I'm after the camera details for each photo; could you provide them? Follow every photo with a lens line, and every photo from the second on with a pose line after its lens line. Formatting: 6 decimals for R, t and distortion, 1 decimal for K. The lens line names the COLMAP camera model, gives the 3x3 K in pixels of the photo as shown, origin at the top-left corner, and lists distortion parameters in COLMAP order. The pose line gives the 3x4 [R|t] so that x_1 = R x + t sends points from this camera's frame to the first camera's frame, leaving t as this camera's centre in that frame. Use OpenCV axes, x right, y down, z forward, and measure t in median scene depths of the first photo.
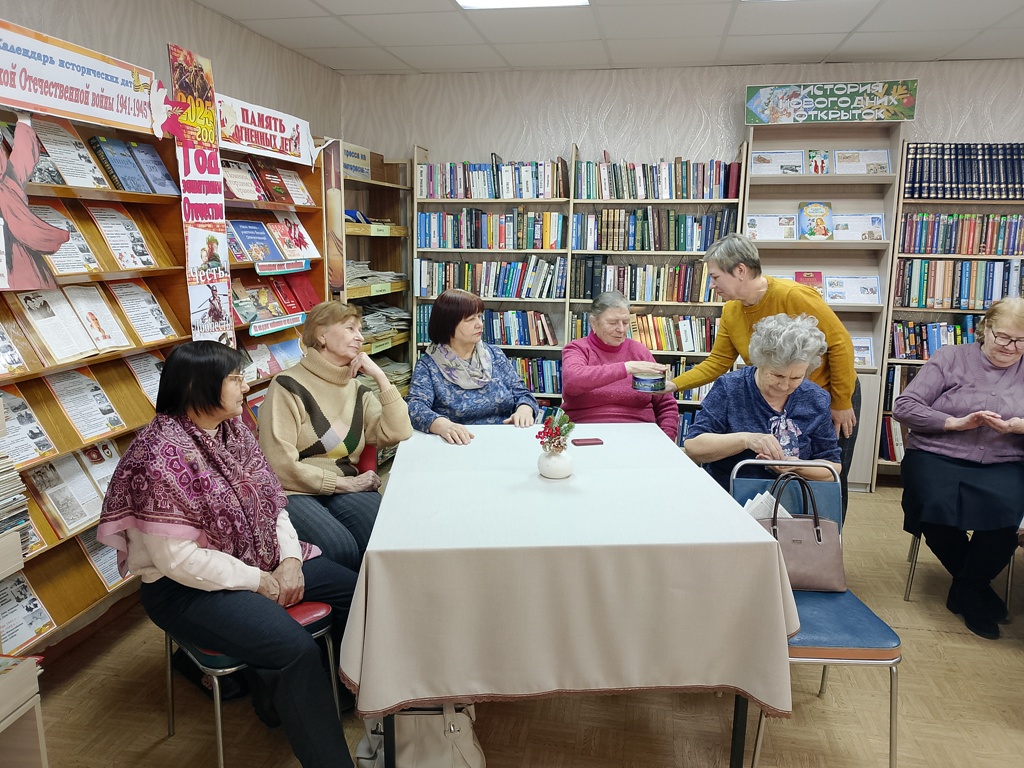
lens RADIAL K [[766.0, 0, 515.7], [0, 766.0, 387.9], [0, 0, 1]] dist [0.072880, -0.106565]
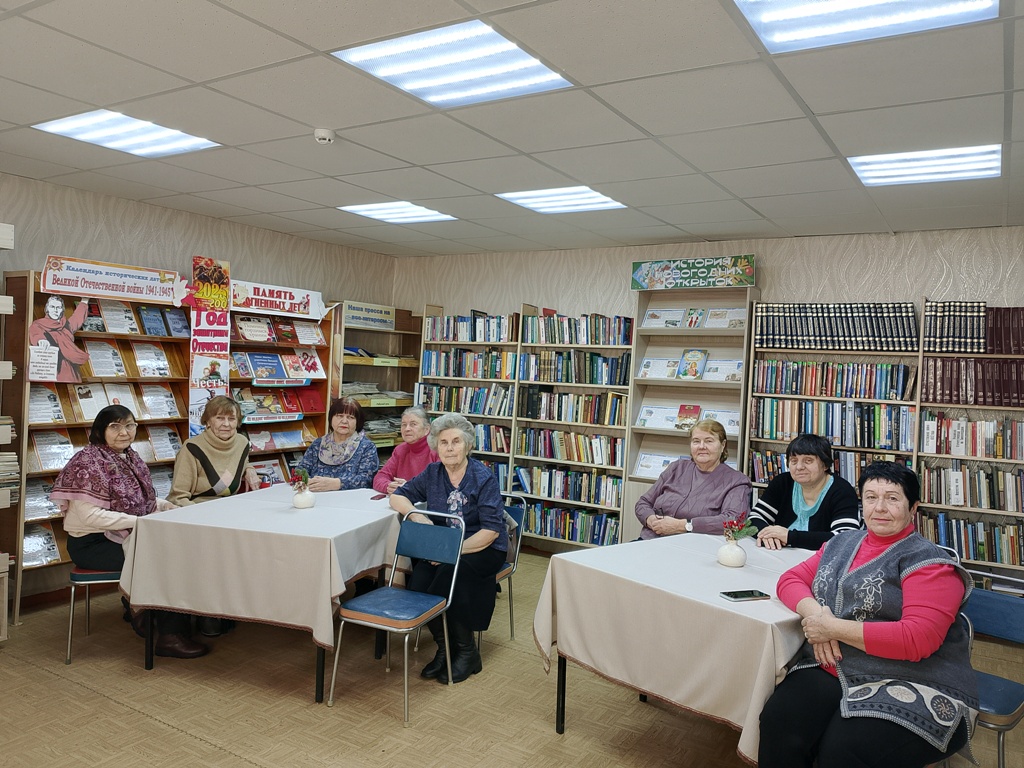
lens RADIAL K [[766.0, 0, 515.7], [0, 766.0, 387.9], [0, 0, 1]] dist [0.072880, -0.106565]
pose [[0.931086, 0.037498, -0.362867, 0.560017], [-0.101117, 0.982256, -0.157953, 0.041430], [0.350505, 0.183760, 0.918356, -0.207332]]
